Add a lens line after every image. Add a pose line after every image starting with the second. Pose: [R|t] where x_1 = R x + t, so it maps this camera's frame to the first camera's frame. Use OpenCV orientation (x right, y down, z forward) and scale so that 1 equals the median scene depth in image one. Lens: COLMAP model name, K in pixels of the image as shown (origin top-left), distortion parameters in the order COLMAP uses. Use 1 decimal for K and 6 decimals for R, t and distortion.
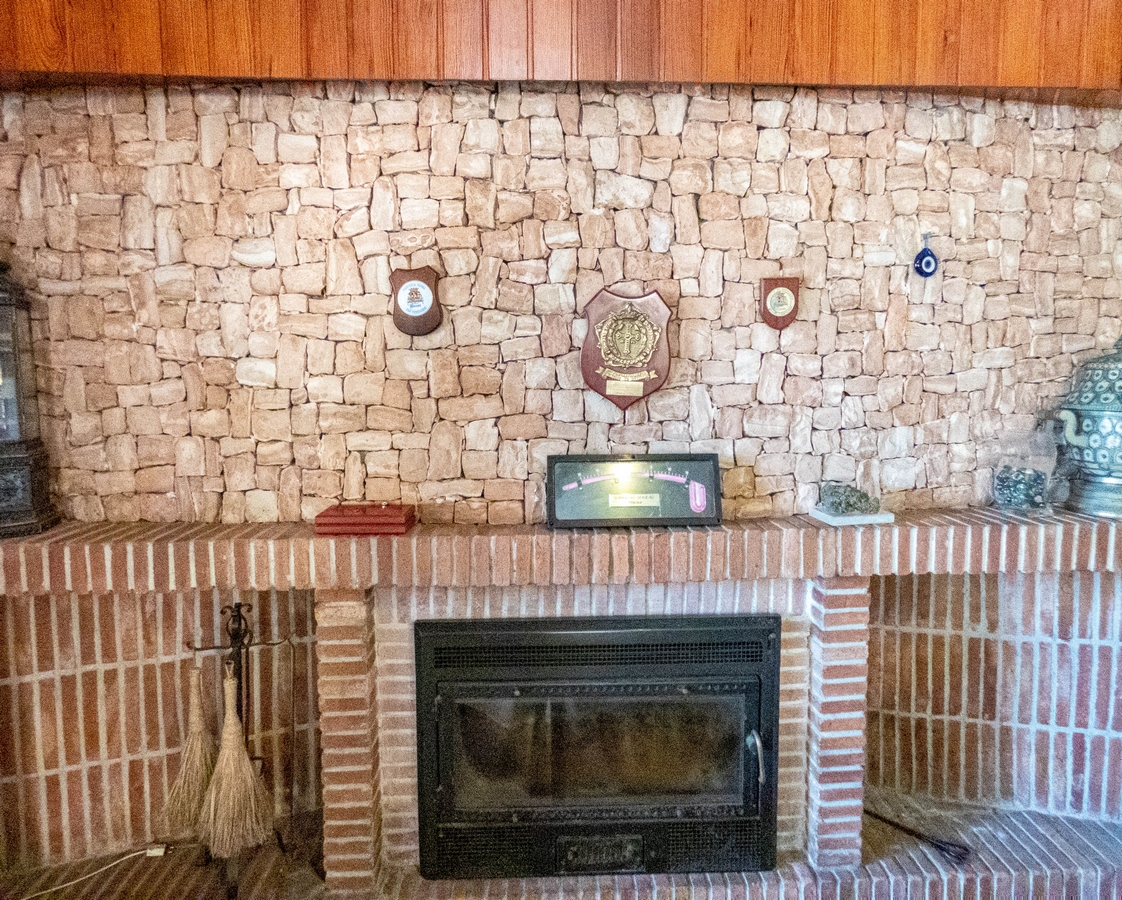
lens RADIAL K [[920.2, 0, 567.3], [0, 920.2, 452.9], [0, 0, 1]] dist [-0.047055, 0.009140]
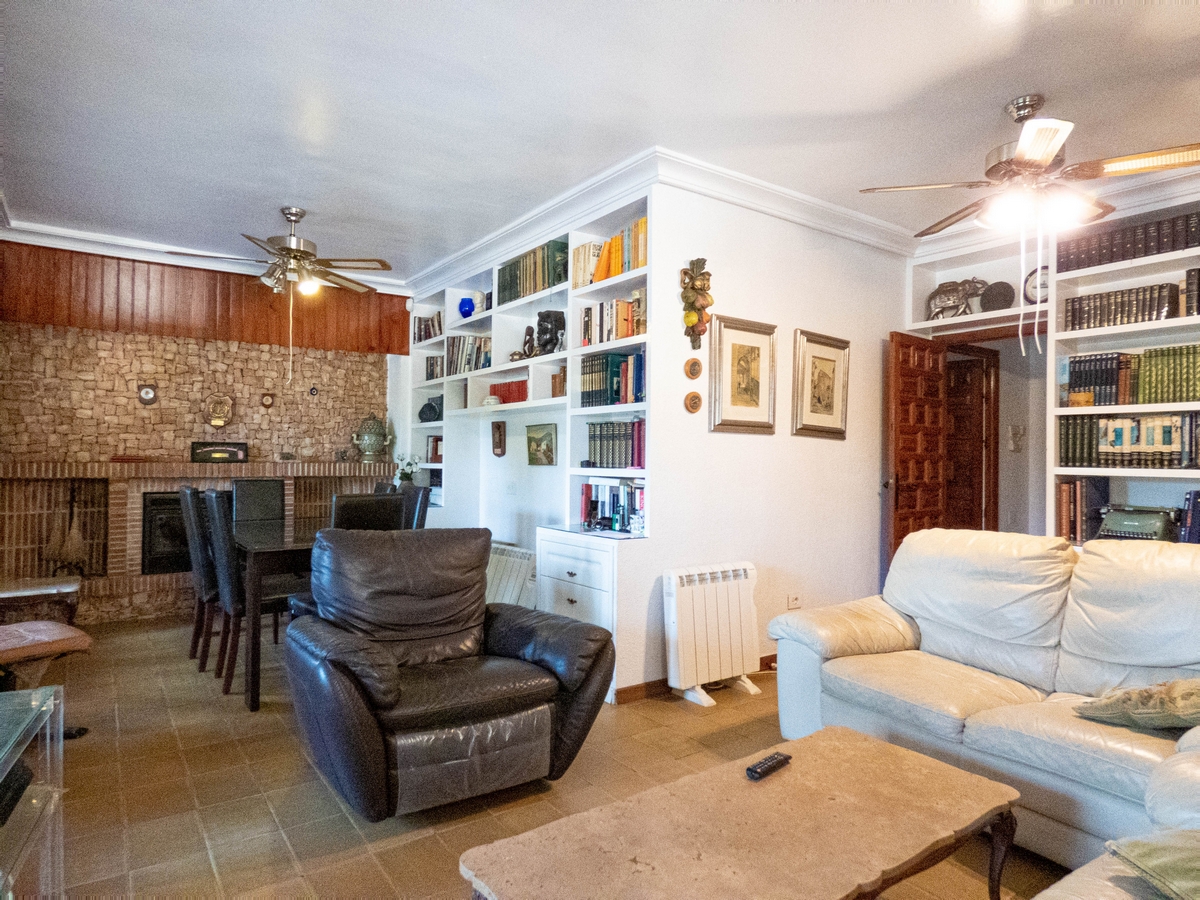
lens RADIAL K [[734.0, 0, 612.4], [0, 734.0, 448.5], [0, 0, 1]] dist [-0.013142, 0.019254]
pose [[0.843800, 0.019205, 0.536314, -0.157508], [0.029516, 0.996186, -0.082111, 0.291508], [-0.535845, 0.085115, 0.840015, -2.073680]]
